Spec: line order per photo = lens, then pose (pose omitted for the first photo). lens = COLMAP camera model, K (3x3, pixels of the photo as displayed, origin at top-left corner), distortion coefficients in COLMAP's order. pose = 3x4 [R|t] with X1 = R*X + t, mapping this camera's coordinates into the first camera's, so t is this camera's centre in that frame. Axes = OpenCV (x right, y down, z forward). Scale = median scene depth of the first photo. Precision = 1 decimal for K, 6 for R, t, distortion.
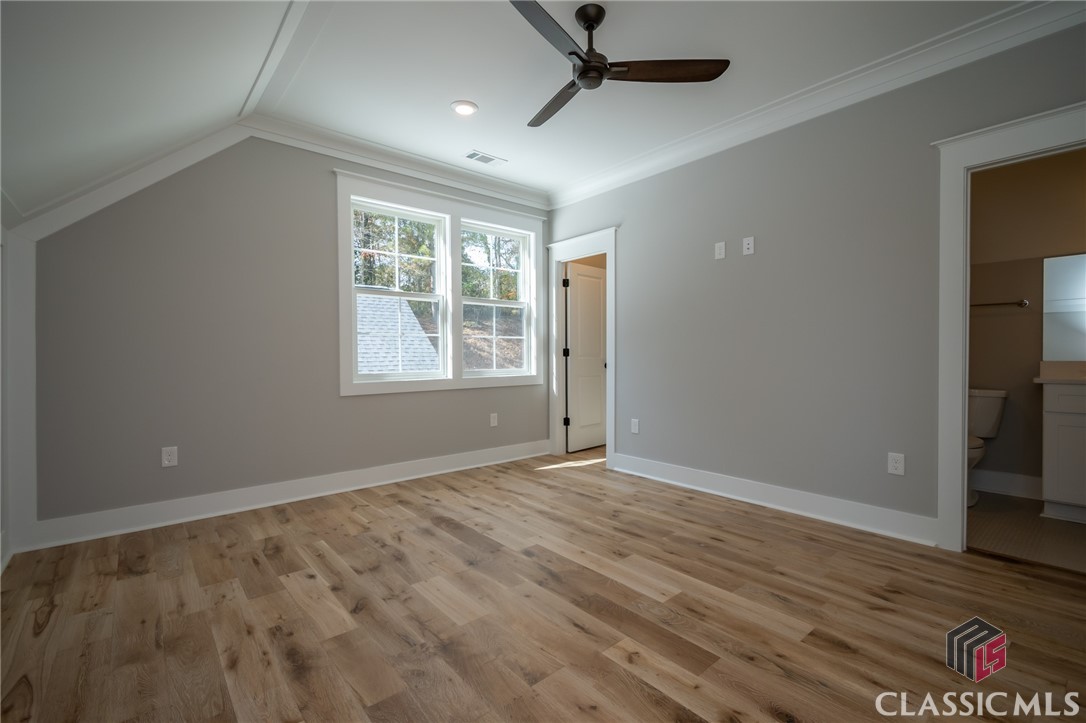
lens RADIAL K [[475.0, 0, 543.6], [0, 475.0, 362.0], [0, 0, 1]] dist [0.012078, -0.008612]
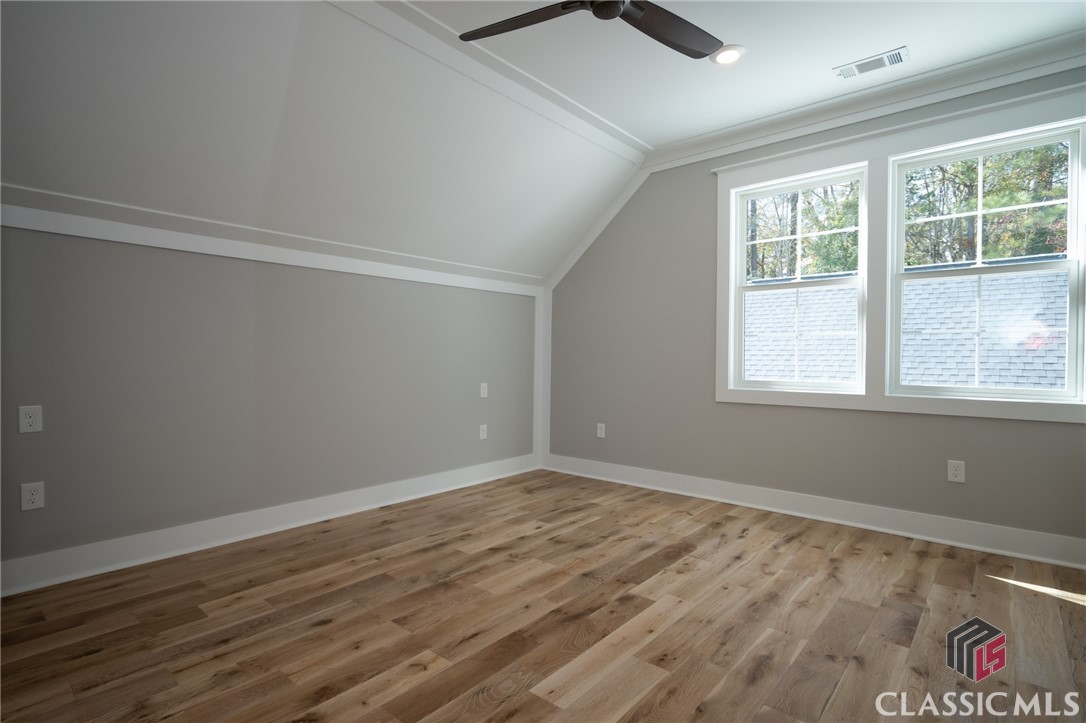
lens RADIAL K [[518.9, 0, 530.8], [0, 518.9, 359.0], [0, 0, 1]] dist [0.000475, 0.000307]
pose [[0.160315, 0.009584, -0.987019, 0.732184], [-0.023291, 0.999711, 0.005924, -0.016274], [0.986791, 0.022039, 0.160492, 0.597324]]
